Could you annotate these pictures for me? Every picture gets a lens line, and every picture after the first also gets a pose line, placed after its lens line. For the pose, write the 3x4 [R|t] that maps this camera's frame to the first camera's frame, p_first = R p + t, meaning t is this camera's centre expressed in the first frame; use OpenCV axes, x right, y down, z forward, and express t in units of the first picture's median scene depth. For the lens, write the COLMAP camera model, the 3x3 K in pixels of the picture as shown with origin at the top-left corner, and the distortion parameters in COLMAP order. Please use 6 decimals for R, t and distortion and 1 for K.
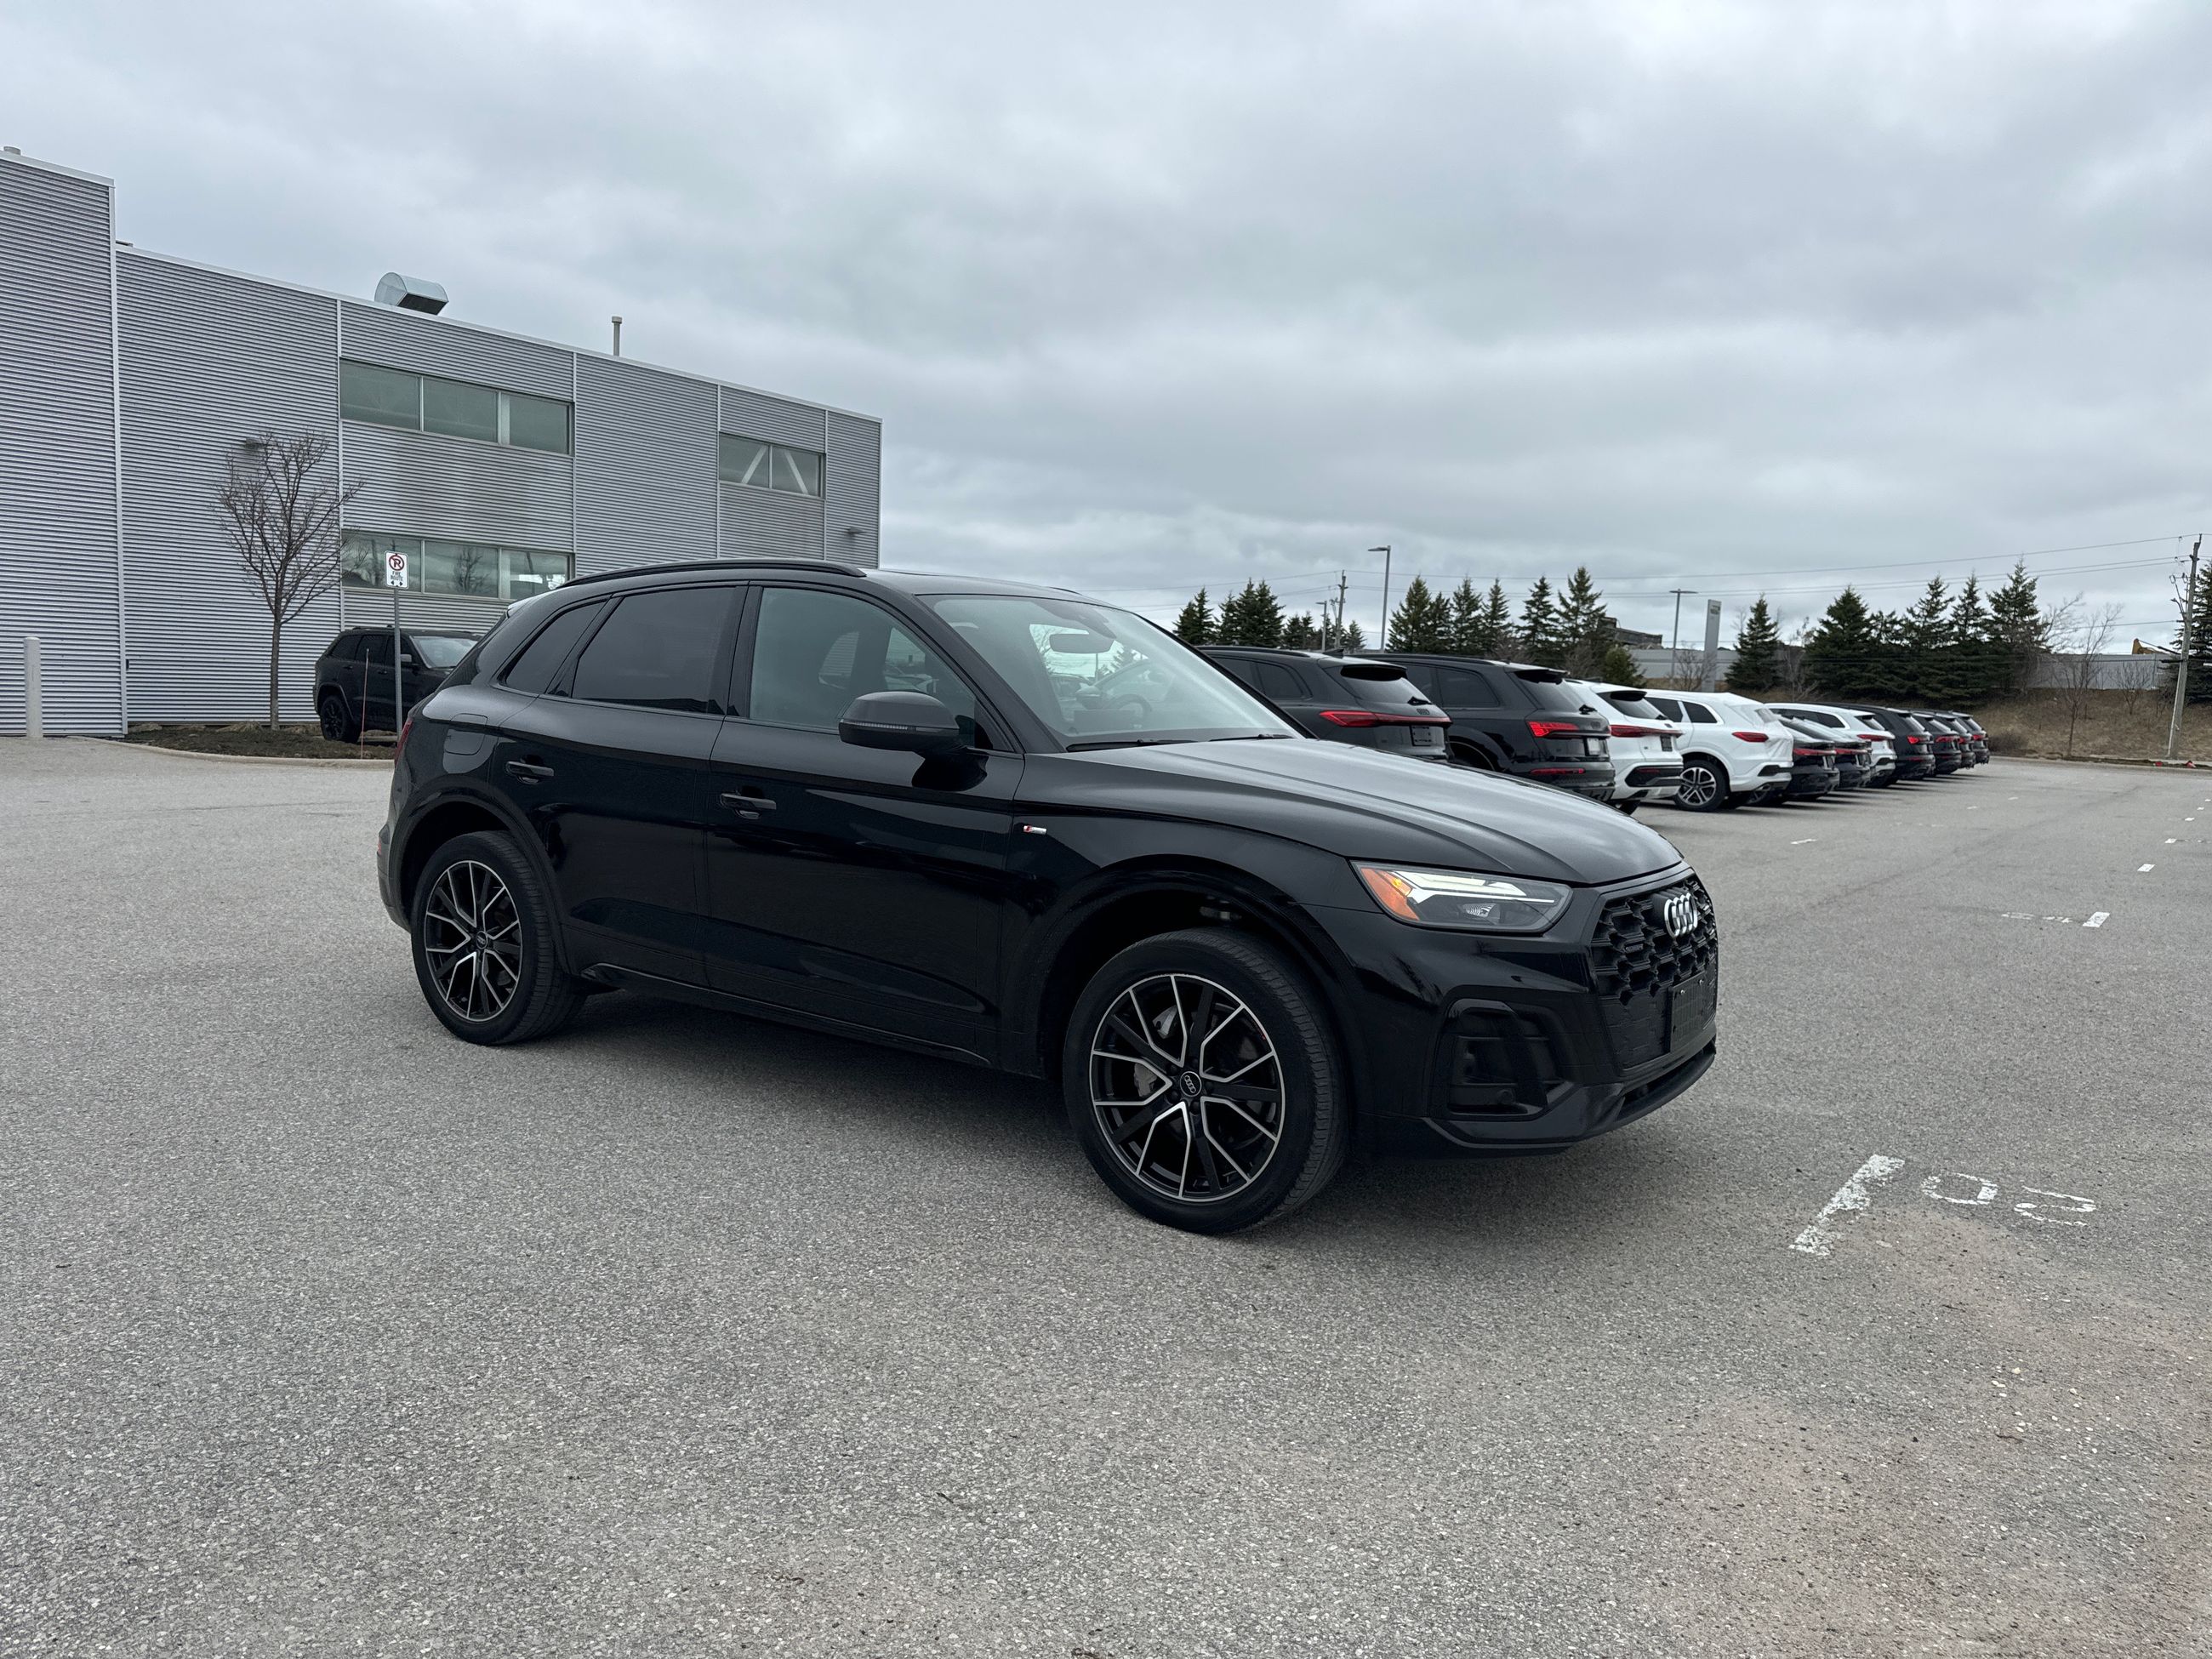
lens RADIAL K [[1544.4, 0, 1097.7], [0, 1544.4, 844.6], [0, 0, 1]] dist [0.104386, -0.150622]
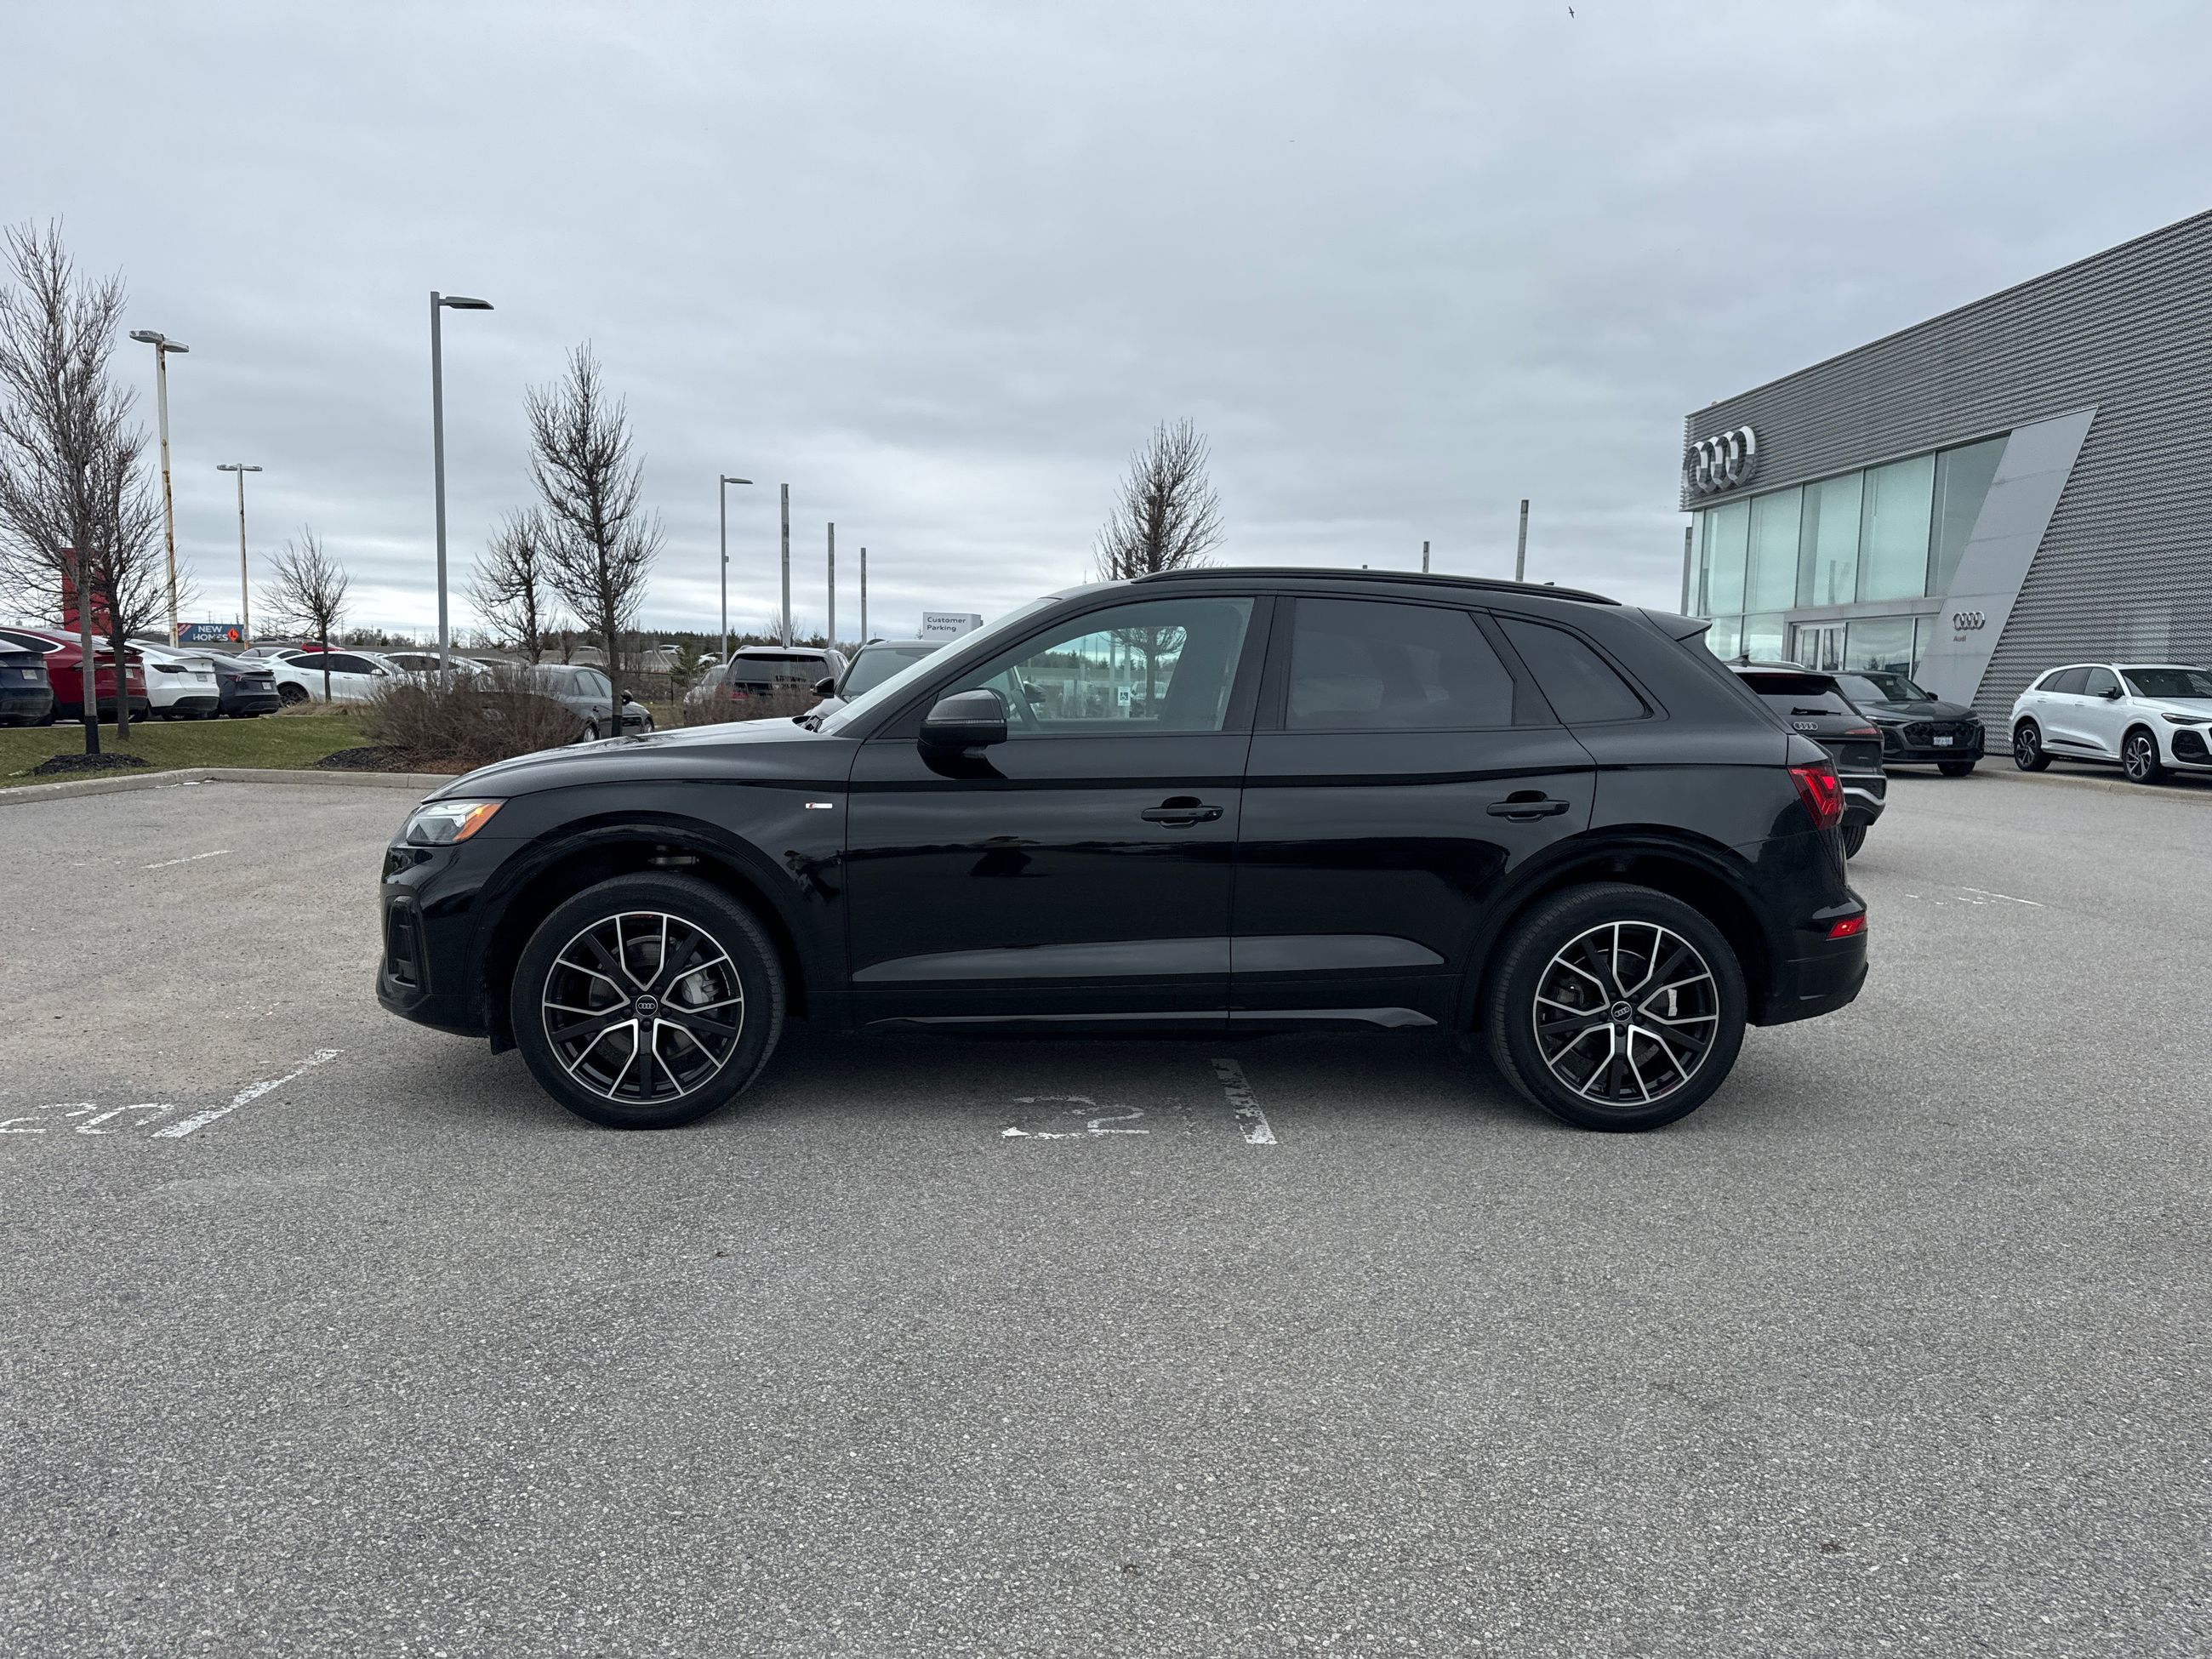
lens RADIAL K [[1544.4, 0, 1097.7], [0, 1544.4, 844.6], [0, 0, 1]] dist [0.104386, -0.150622]
pose [[-0.782156, 0.013456, -0.622938, 0.638943], [-0.114562, 0.979617, 0.165004, -0.185929], [0.612461, 0.200424, -0.764671, 1.986817]]
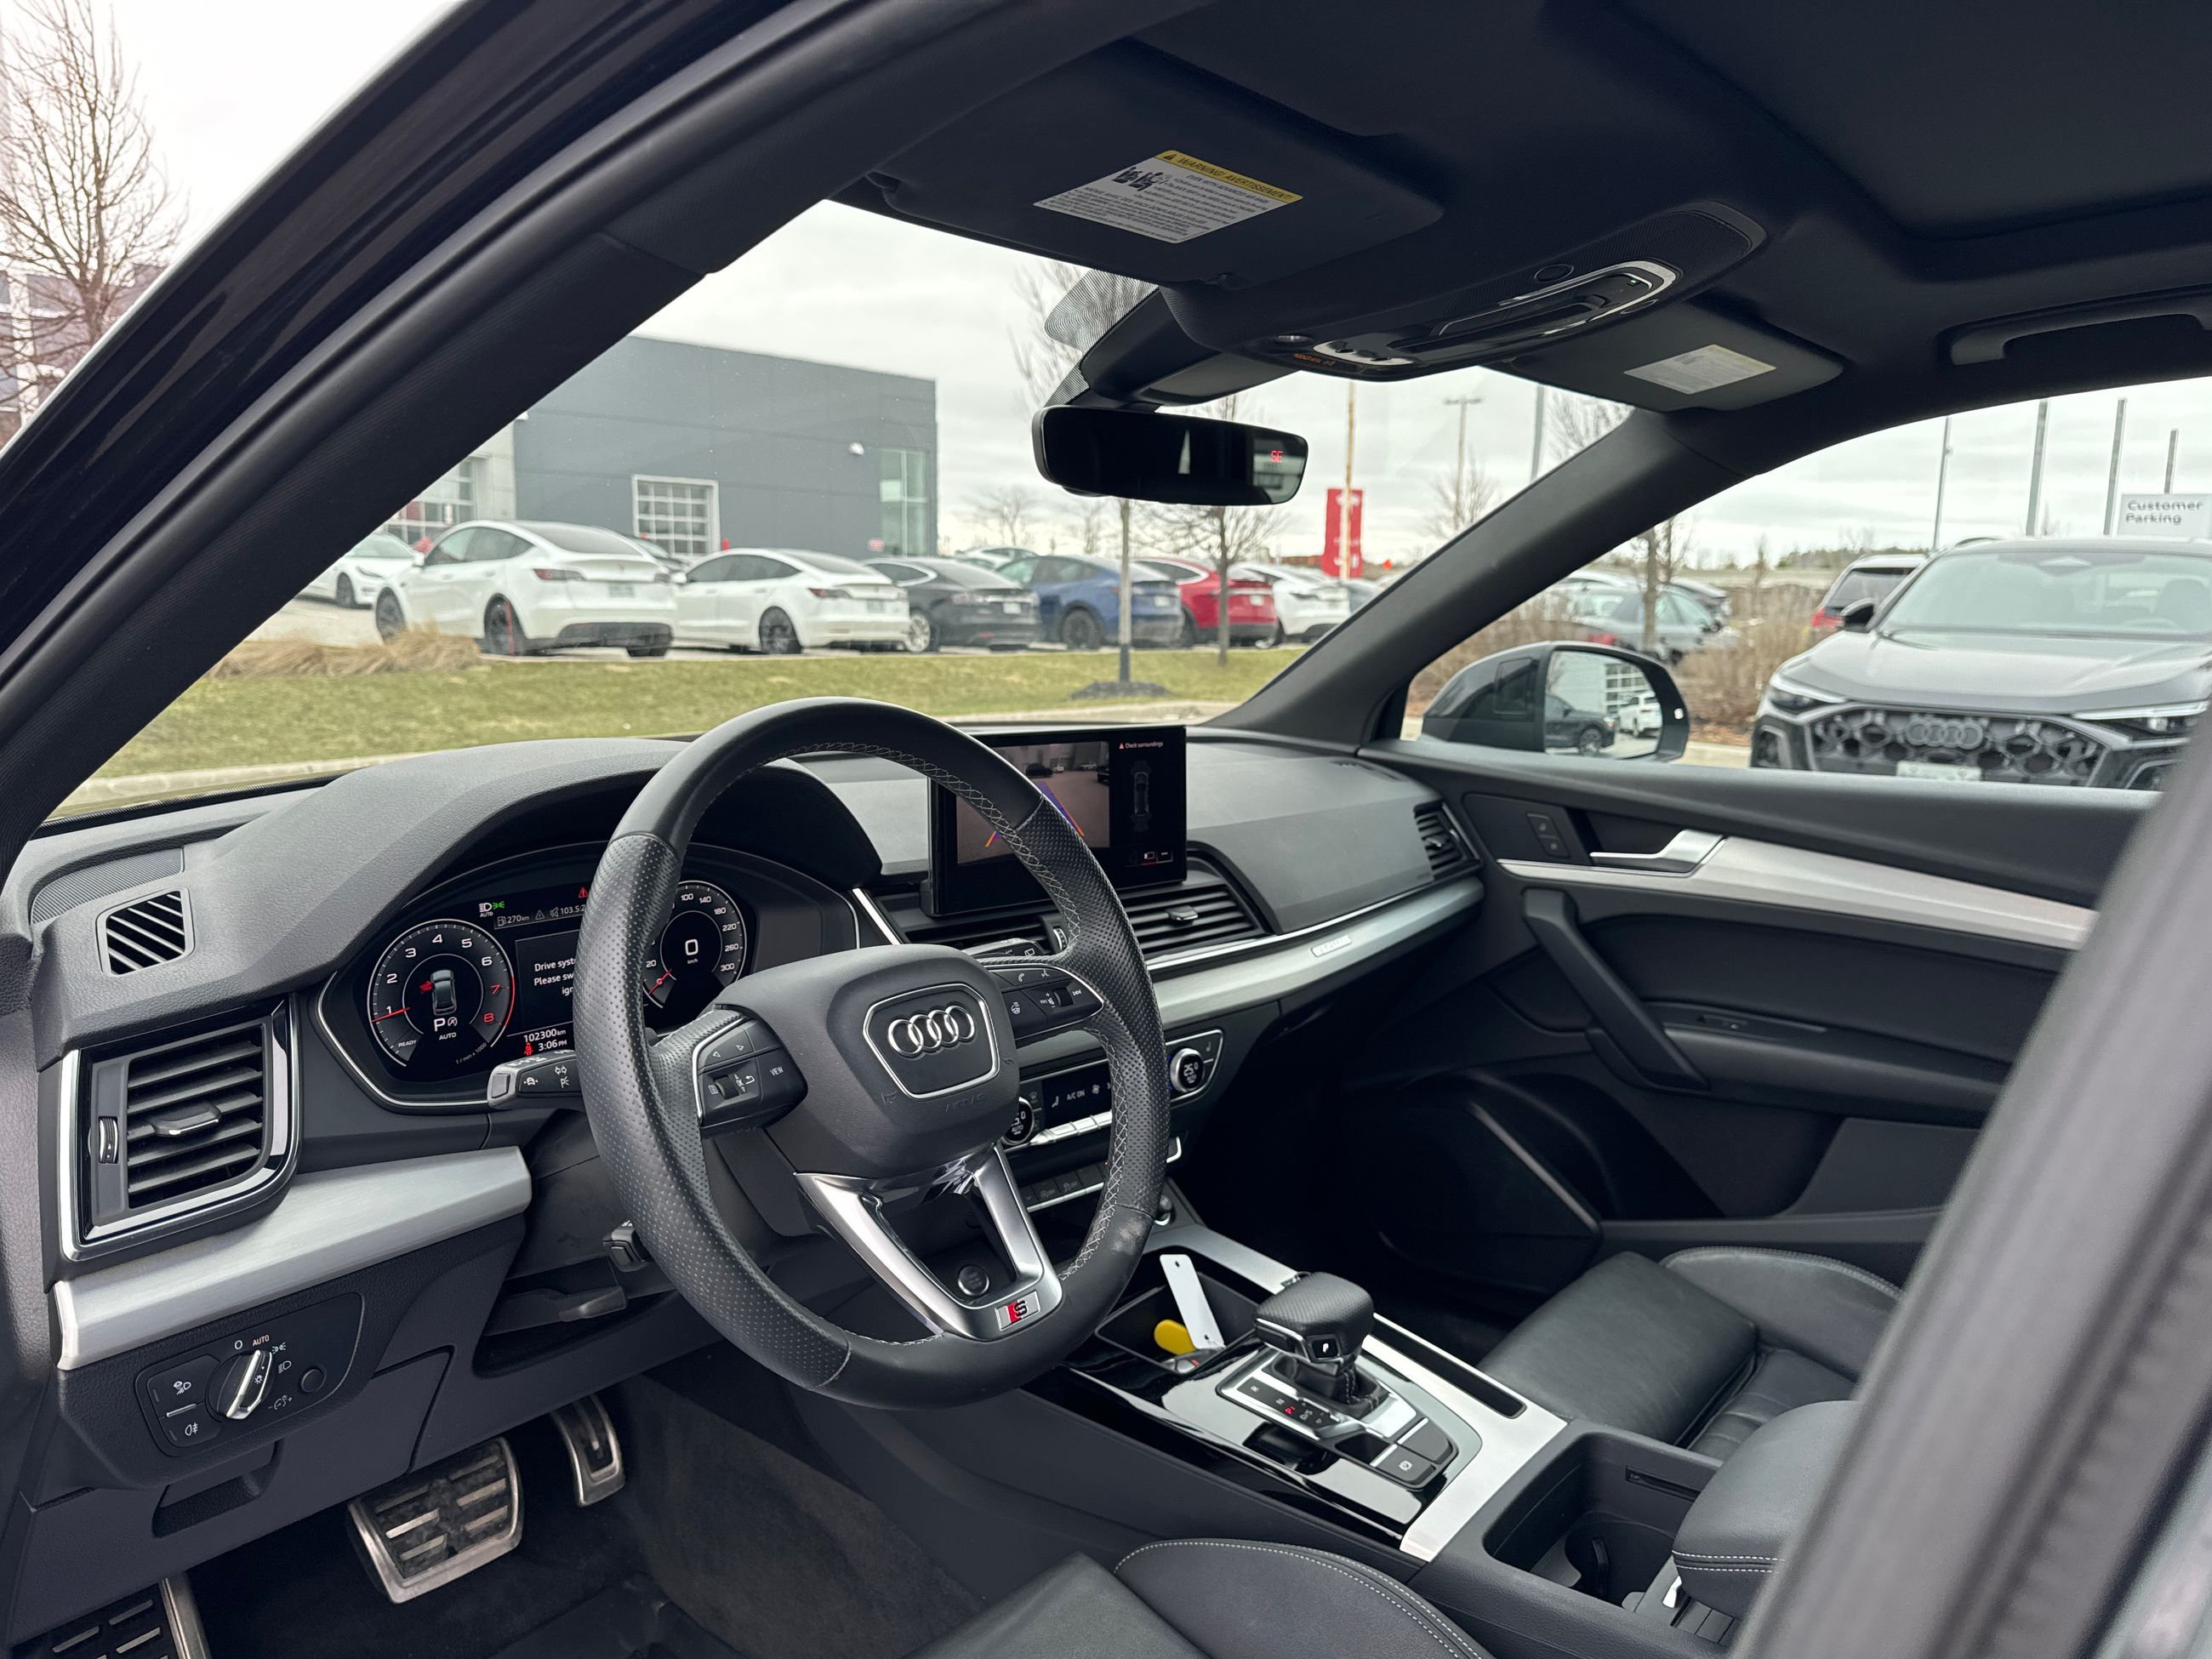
lens RADIAL K [[1558.9, 0, 1101.3], [0, 1558.9, 833.3], [0, 0, 1]] dist [0.110097, -0.141409]
pose [[-0.995644, -0.066245, 0.065616, -0.021480], [-0.046562, 0.962944, 0.265652, -0.146070], [-0.080782, 0.261440, -0.961833, 1.318133]]
